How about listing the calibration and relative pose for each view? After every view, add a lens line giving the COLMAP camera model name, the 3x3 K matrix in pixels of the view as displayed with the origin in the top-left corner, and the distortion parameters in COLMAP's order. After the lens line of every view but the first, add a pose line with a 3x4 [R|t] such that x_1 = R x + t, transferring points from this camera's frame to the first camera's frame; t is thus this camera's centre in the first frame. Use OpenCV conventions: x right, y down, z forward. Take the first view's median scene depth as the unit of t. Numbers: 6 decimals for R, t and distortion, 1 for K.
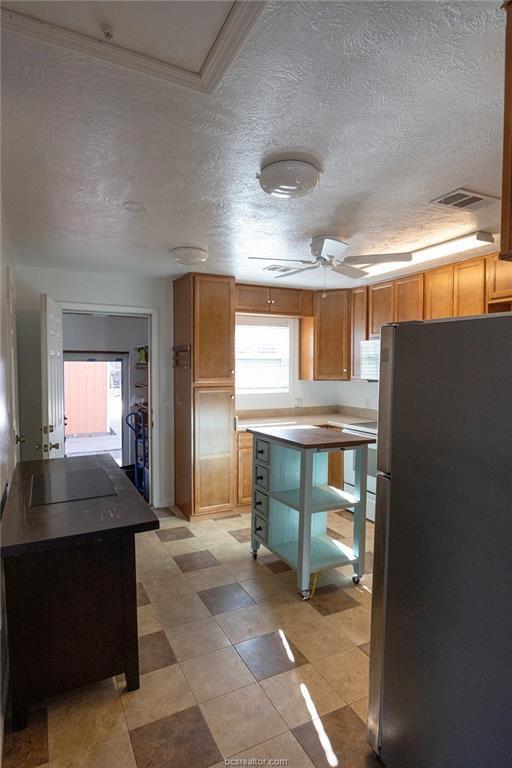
lens RADIAL K [[422.0, 0, 257.2], [0, 422.0, 382.1], [0, 0, 1]] dist [-0.003092, -0.002524]
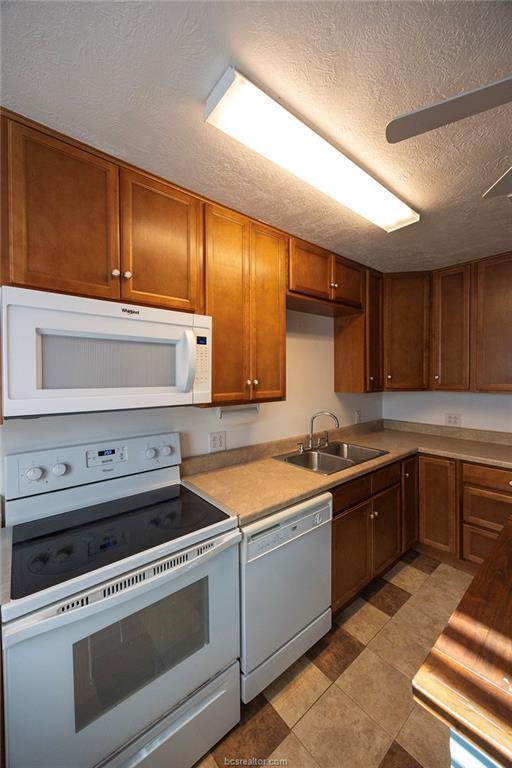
lens RADIAL K [[297.5, 0, 261.4], [0, 297.5, 380.7], [0, 0, 1]] dist [0.000321, 0.000869]
pose [[-0.226230, -0.018153, 0.973905, 0.003217], [0.044373, 0.998596, 0.028920, -0.037896], [-0.973063, 0.049758, -0.225107, 1.102955]]
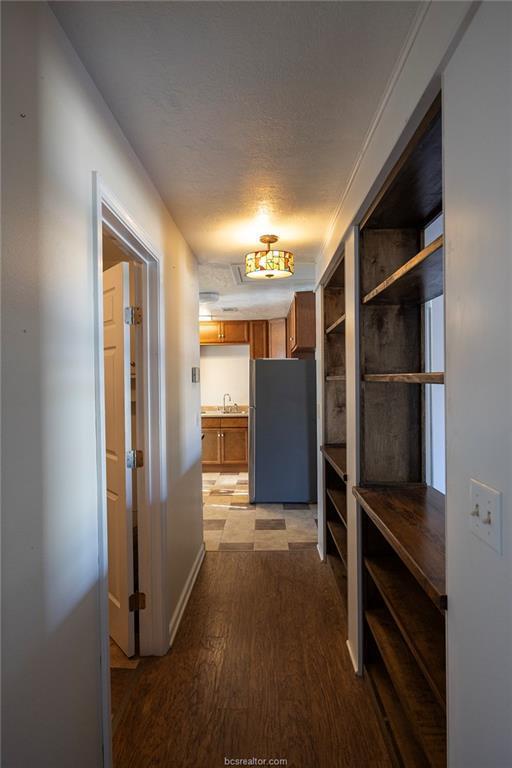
lens RADIAL K [[422.0, 0, 256.0], [0, 422.0, 384.6], [0, 0, 1]] dist [-0.003092, -0.002524]
pose [[0.468821, -0.016865, 0.883132, -1.049960], [0.046229, 0.998916, -0.005466, 0.030702], [-0.882083, 0.043389, 0.469093, -0.204939]]
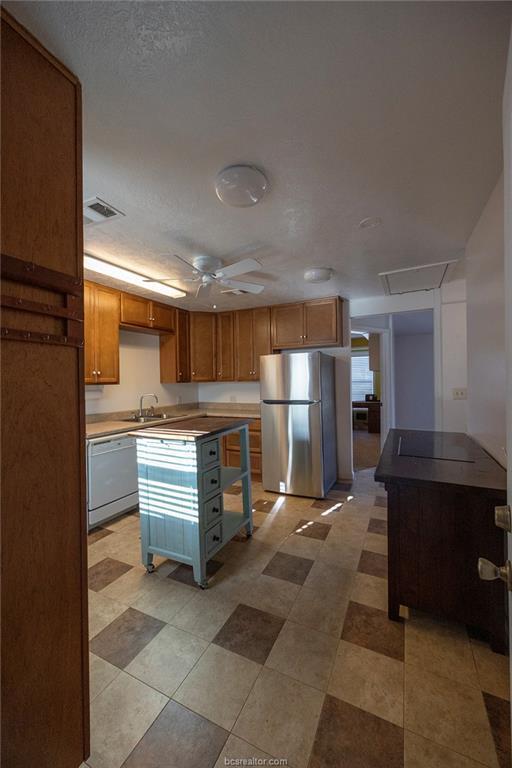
lens RADIAL K [[297.5, 0, 255.9], [0, 297.5, 381.6], [0, 0, 1]] dist [0.000321, 0.000869]
pose [[-0.593557, 0.000743, 0.804792, -0.500515], [0.043357, 0.998577, 0.031054, -0.004274], [-0.803623, 0.053326, -0.592744, 1.152393]]
